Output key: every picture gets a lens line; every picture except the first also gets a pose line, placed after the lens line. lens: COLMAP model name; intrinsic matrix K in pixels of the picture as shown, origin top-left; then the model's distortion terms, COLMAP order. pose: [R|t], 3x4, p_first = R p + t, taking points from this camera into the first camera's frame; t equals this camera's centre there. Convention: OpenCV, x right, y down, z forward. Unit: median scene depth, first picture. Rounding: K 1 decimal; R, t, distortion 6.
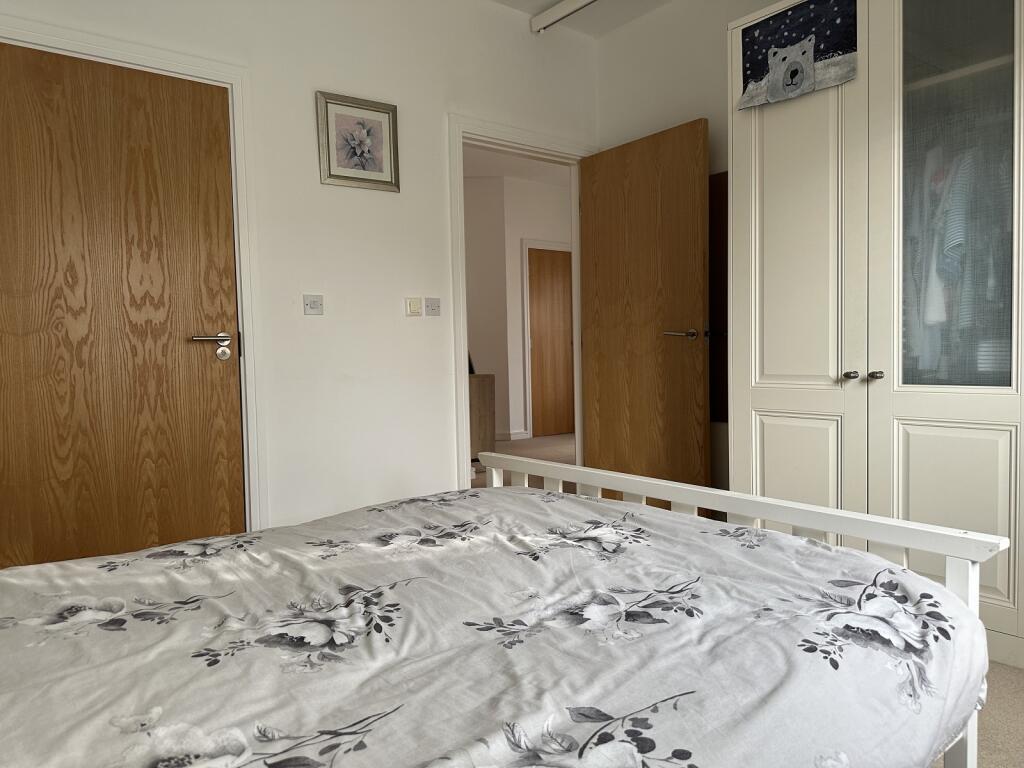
lens RADIAL K [[718.9, 0, 512.0], [0, 718.9, 384.0], [0, 0, 1]] dist [0.113002, -0.169790]
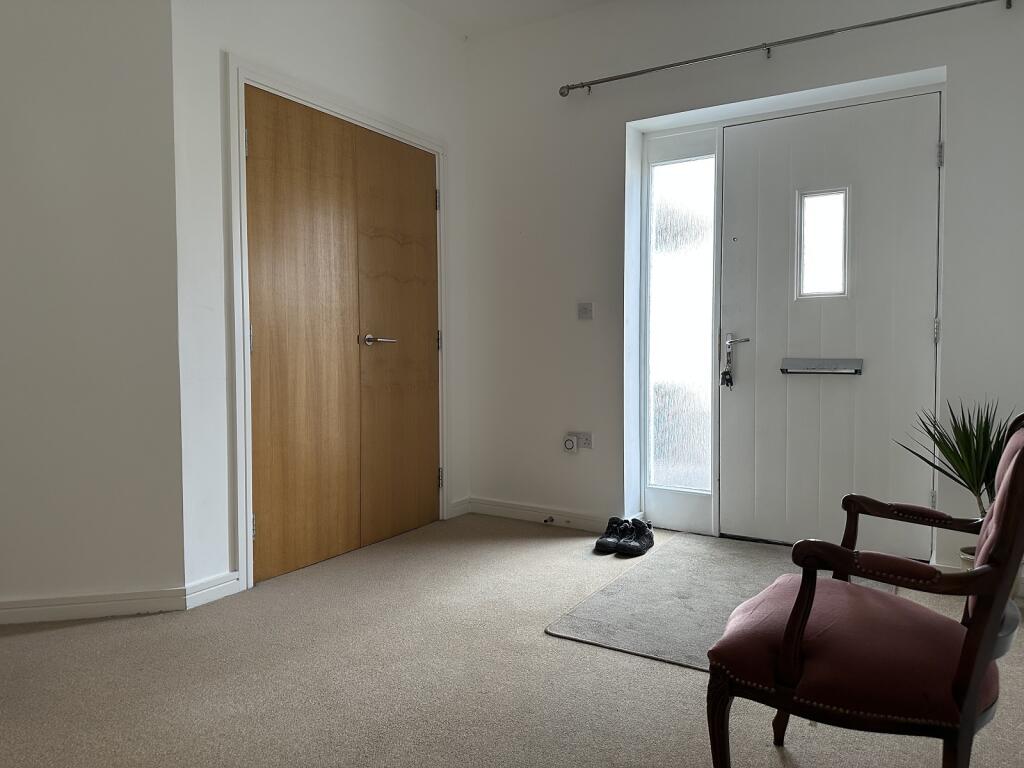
lens RADIAL K [[718.9, 0, 512.0], [0, 718.9, 384.0], [0, 0, 1]] dist [0.113002, -0.169790]
pose [[0.945045, 0.007998, 0.326844, 0.030526], [-0.004955, 0.999936, -0.010142, -0.029029], [-0.326904, 0.007965, 0.945024, 0.592459]]
